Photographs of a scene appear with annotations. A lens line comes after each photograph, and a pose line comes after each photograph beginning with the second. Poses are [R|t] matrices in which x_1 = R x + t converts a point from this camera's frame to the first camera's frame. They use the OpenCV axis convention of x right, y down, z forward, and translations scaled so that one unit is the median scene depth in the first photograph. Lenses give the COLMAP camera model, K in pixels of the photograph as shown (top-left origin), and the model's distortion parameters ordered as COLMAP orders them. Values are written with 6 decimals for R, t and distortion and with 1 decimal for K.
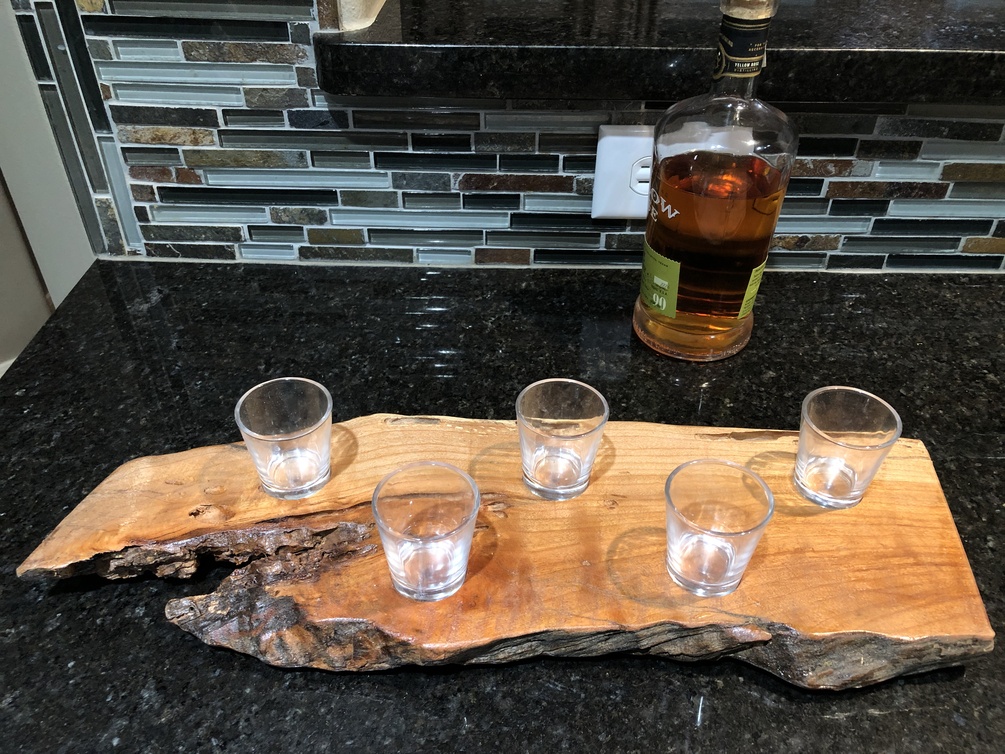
lens RADIAL K [[835.1, 0, 503.6], [0, 835.1, 374.8], [0, 0, 1]] dist [-0.003759, 0.021323]
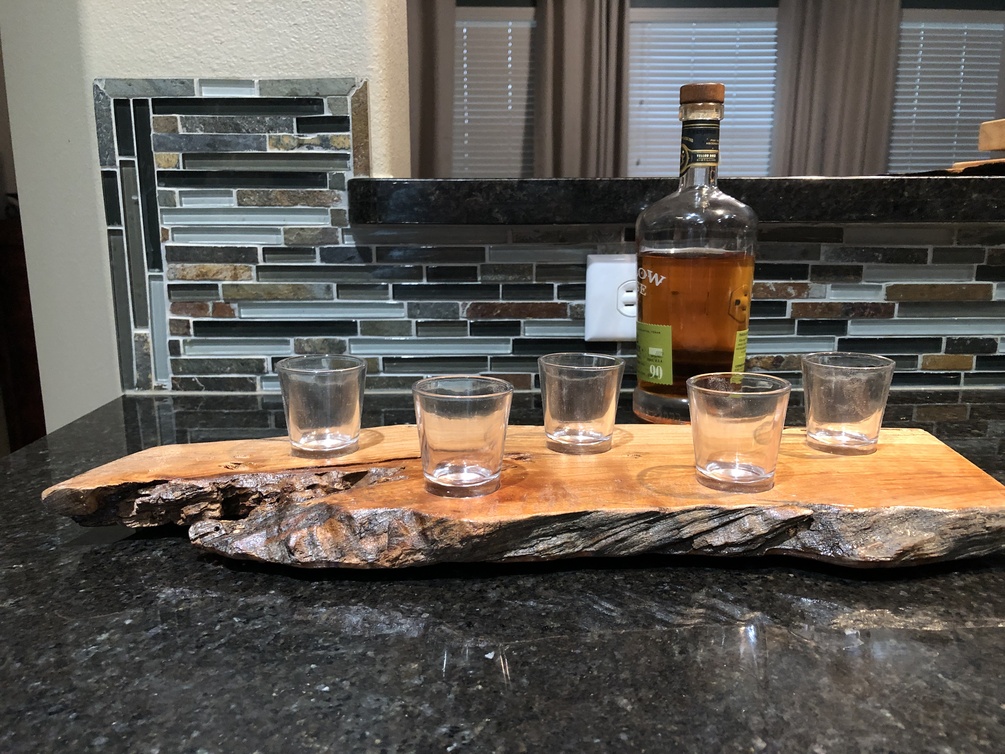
lens RADIAL K [[834.9, 0, 502.5], [0, 834.9, 377.0], [0, 0, 1]] dist [0.009930, -0.015715]
pose [[0.999198, -0.019169, 0.035148, -0.048019], [0.032753, 0.896271, -0.442295, 0.364239], [-0.023024, 0.443091, 0.896181, 0.030801]]
